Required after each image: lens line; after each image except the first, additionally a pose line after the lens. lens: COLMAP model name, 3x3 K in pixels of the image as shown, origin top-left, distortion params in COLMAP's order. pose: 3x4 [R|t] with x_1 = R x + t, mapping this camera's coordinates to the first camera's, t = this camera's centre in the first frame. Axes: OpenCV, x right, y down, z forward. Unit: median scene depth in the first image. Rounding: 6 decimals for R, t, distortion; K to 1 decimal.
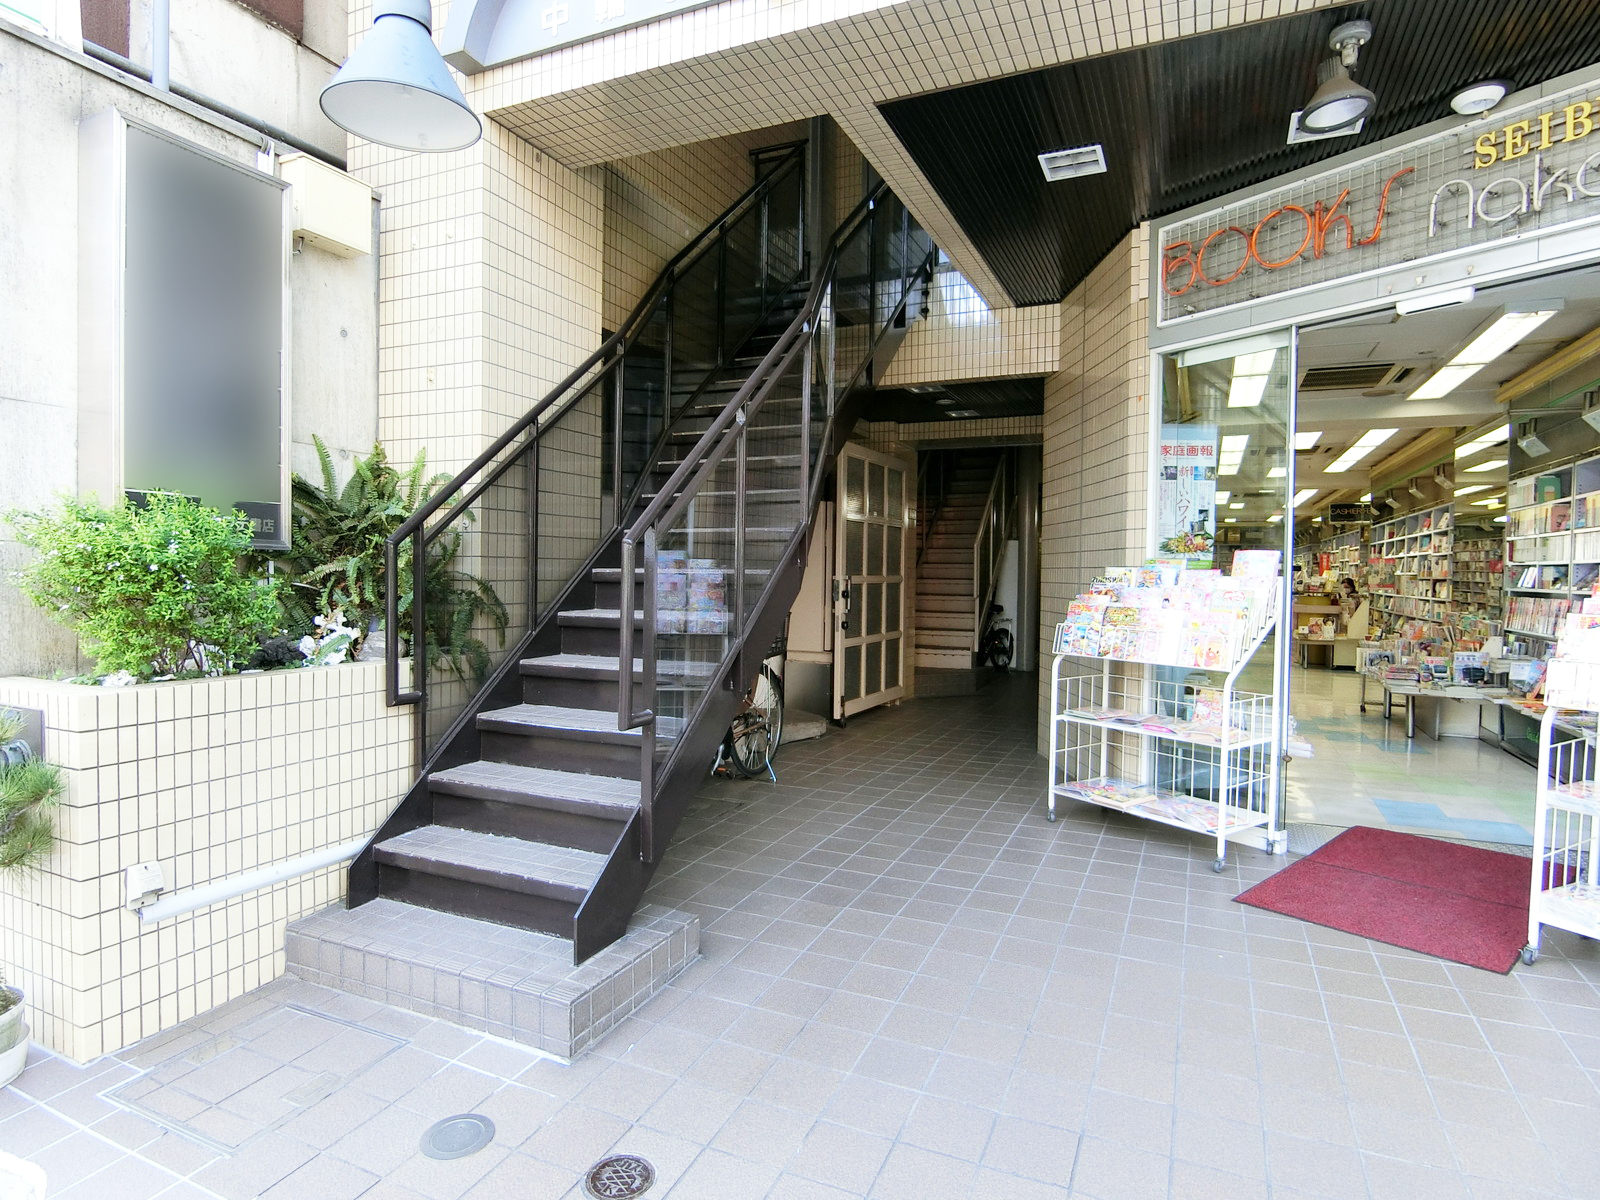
lens RADIAL K [[890.6, 0, 799.3], [0, 890.6, 601.6], [0, 0, 1]] dist [-0.023228, 0.003208]
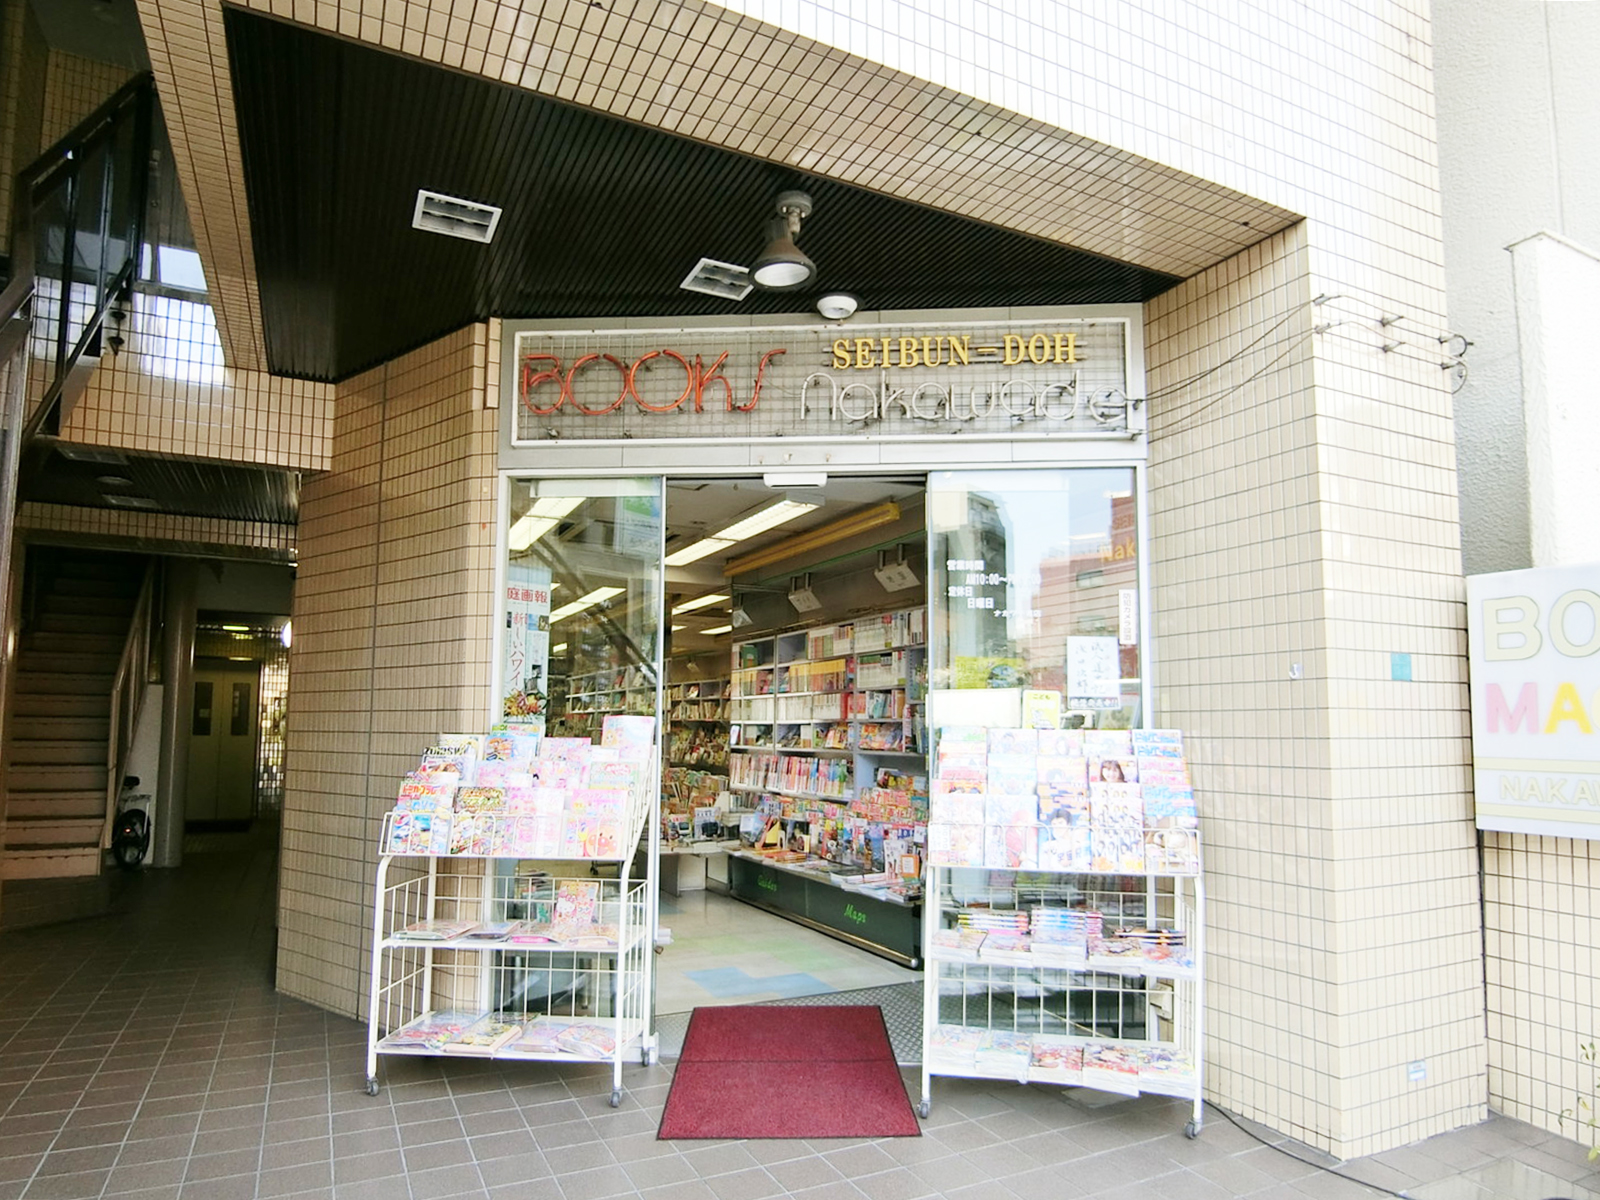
lens RADIAL K [[993.7, 0, 824.1], [0, 993.7, 652.2], [0, 0, 1]] dist [-0.015513, 0.006334]
pose [[0.618589, 0.056104, 0.783709, -0.134700], [0.024252, 0.995609, -0.090416, -0.024981], [-0.785341, 0.074936, 0.614512, 0.212531]]
